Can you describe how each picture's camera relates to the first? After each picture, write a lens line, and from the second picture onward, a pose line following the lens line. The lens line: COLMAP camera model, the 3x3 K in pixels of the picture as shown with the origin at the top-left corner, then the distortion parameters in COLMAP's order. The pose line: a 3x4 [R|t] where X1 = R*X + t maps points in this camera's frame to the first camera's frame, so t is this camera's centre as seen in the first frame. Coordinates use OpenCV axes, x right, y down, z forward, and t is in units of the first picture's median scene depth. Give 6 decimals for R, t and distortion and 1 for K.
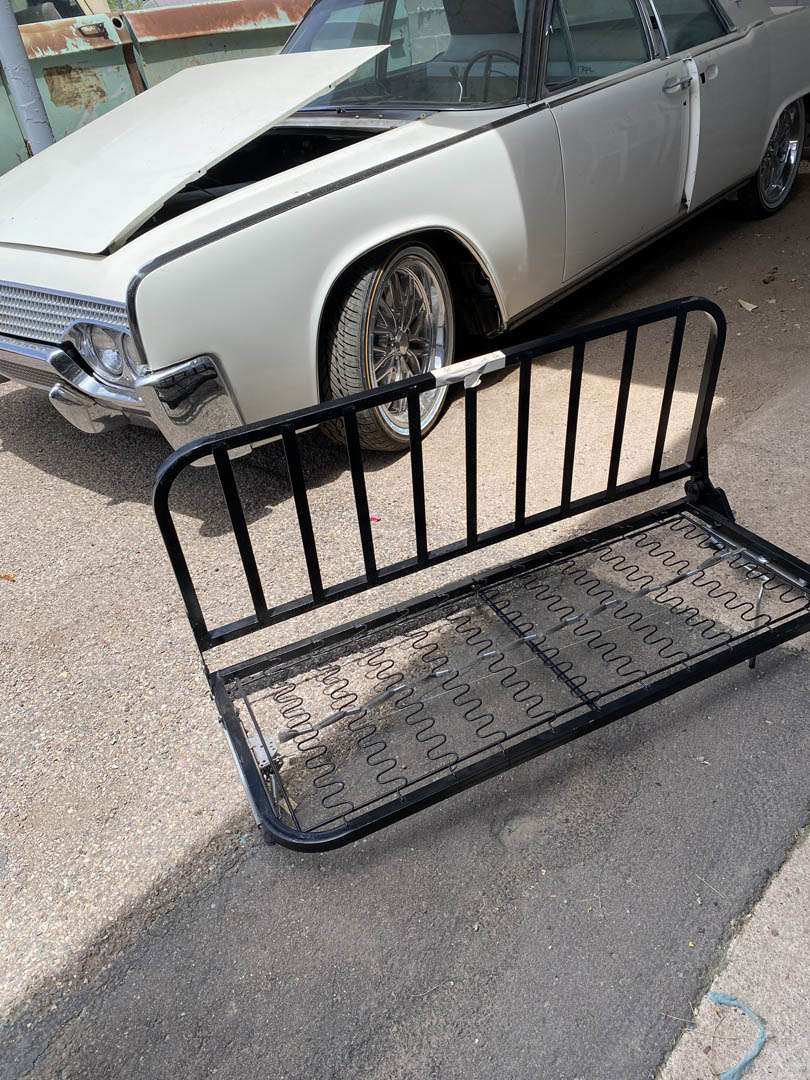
lens RADIAL K [[825.1, 0, 404.6], [0, 825.1, 542.8], [0, 0, 1]] dist [0.019066, -0.031596]
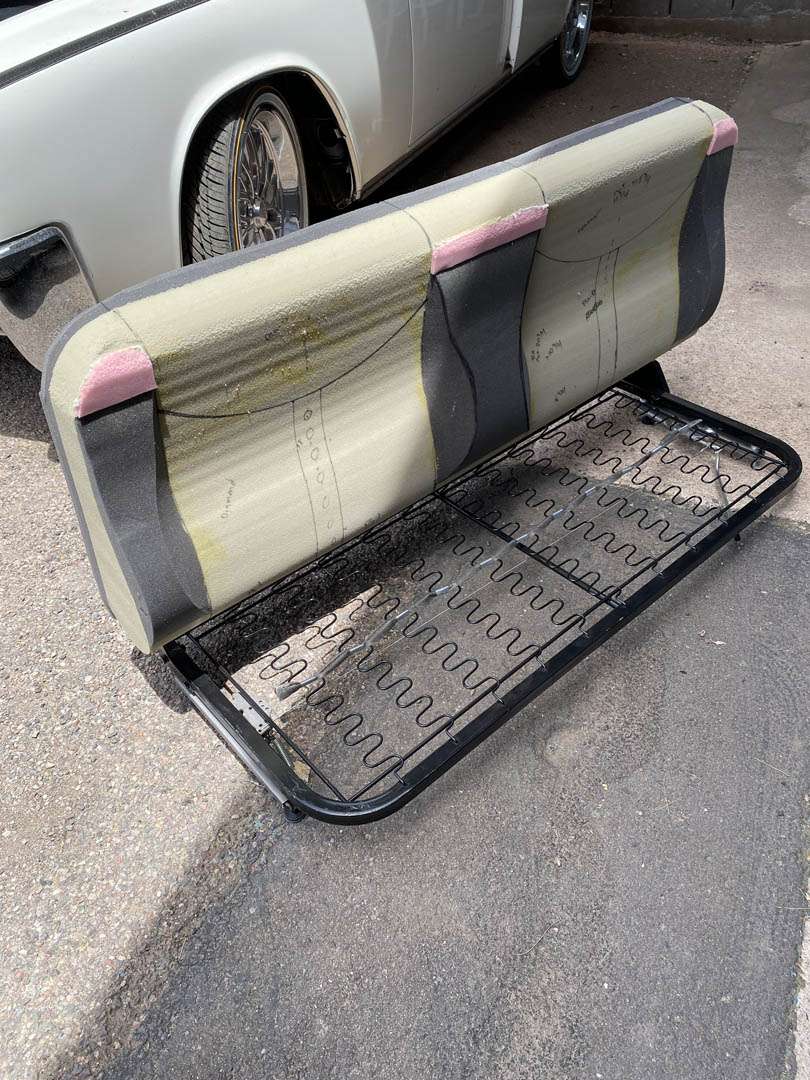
lens RADIAL K [[825.1, 0, 406.5], [0, 825.1, 537.2], [0, 0, 1]] dist [0.019066, -0.031596]
pose [[0.951158, -0.121456, 0.283808, -0.240104], [0.087989, 0.987879, 0.127877, -0.012939], [-0.295899, -0.096659, 0.950316, 0.190731]]
